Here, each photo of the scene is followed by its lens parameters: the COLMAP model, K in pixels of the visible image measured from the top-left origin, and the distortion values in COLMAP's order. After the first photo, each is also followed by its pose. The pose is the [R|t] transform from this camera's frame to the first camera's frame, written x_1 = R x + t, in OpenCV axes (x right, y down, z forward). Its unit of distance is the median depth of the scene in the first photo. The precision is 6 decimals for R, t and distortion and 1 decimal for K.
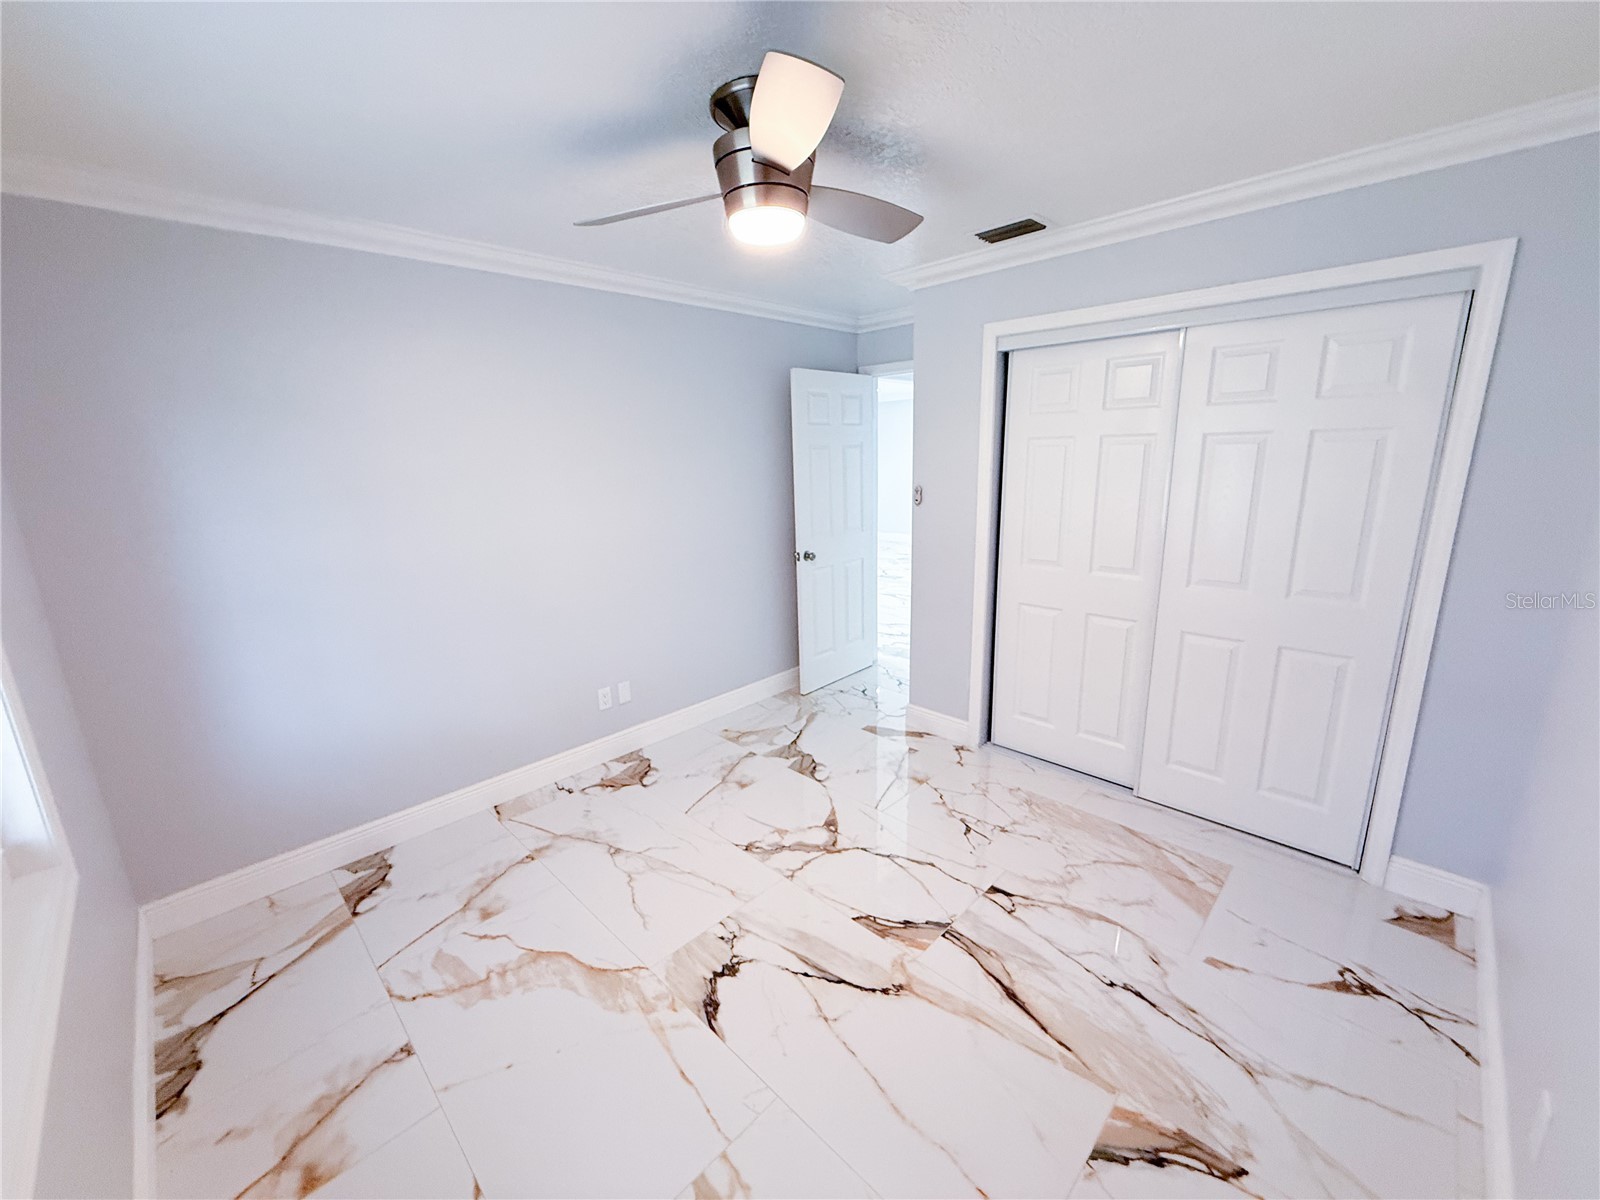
lens RADIAL K [[638.5, 0, 792.9], [0, 638.5, 599.6], [0, 0, 1]] dist [0.002399, 0.000060]
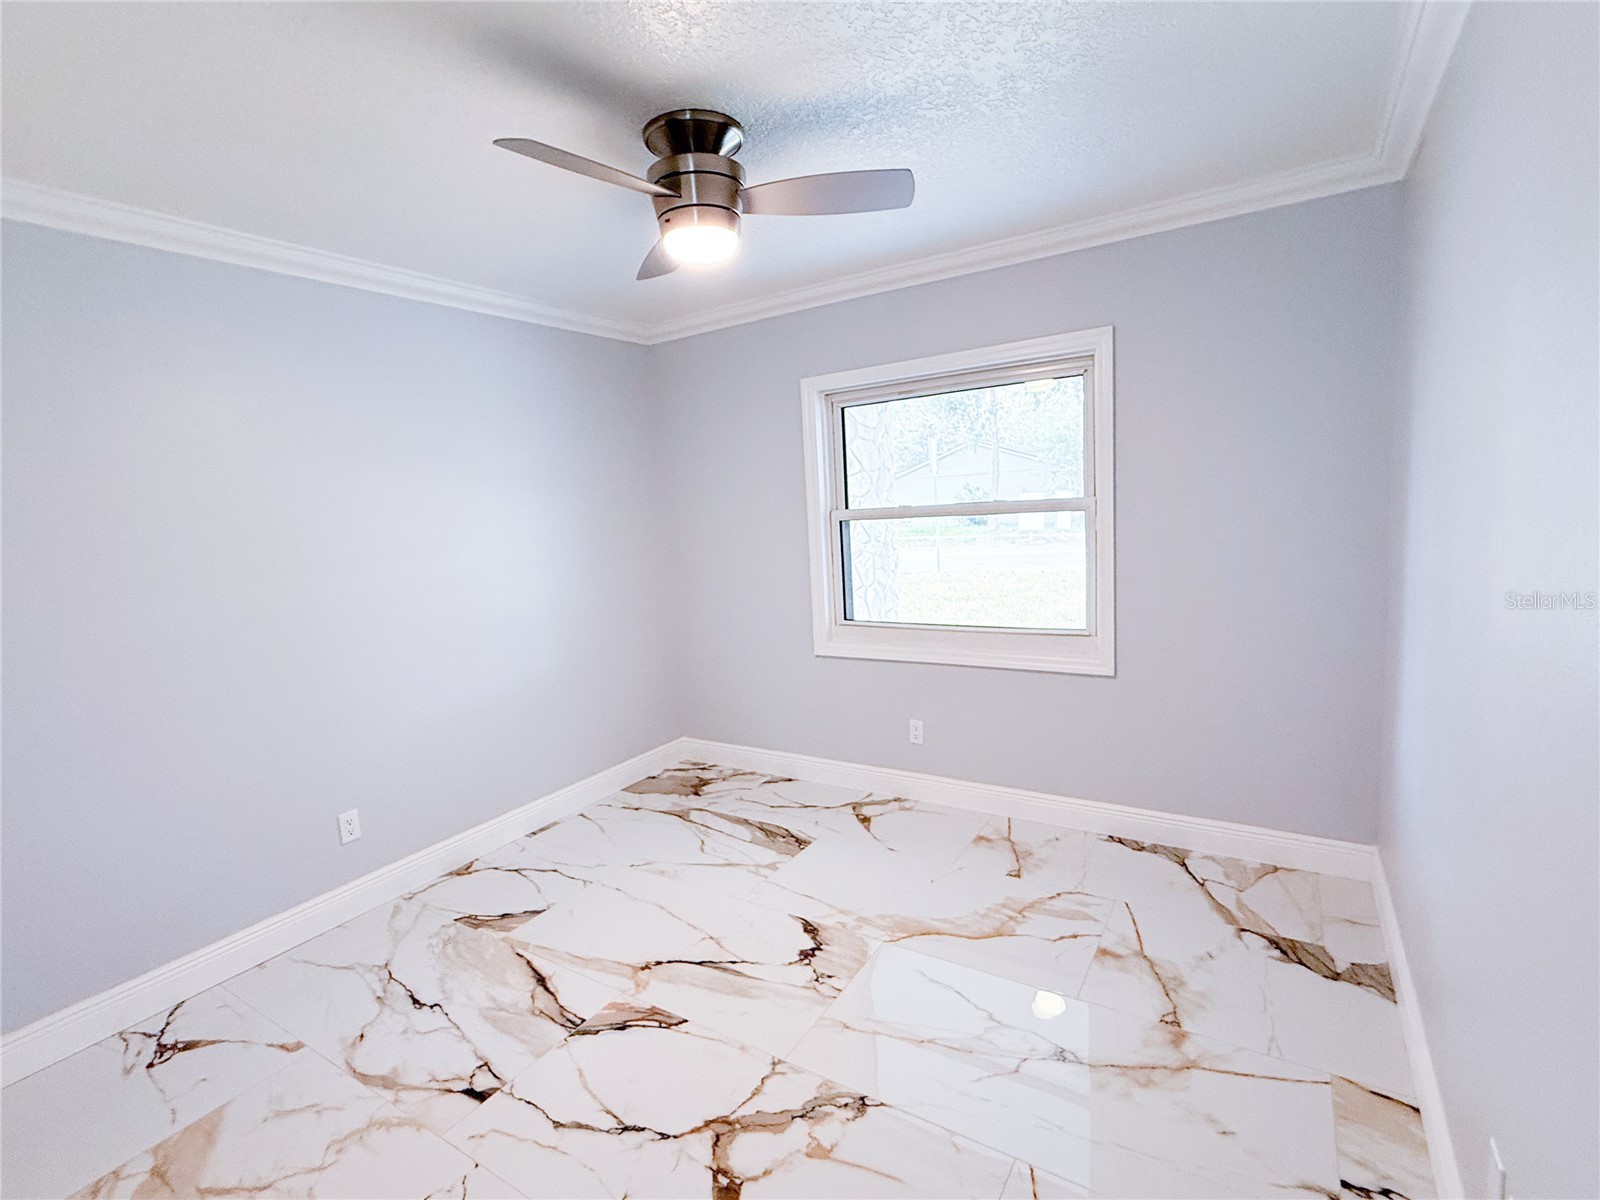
lens RADIAL K [[638.5, 0, 792.9], [0, 638.5, 599.6], [0, 0, 1]] dist [0.002399, 0.000060]
pose [[-0.966806, 0.124335, -0.223221, 0.082251], [0.031418, 0.924838, 0.379063, -0.338206], [0.253574, 0.359467, -0.898045, 1.670627]]
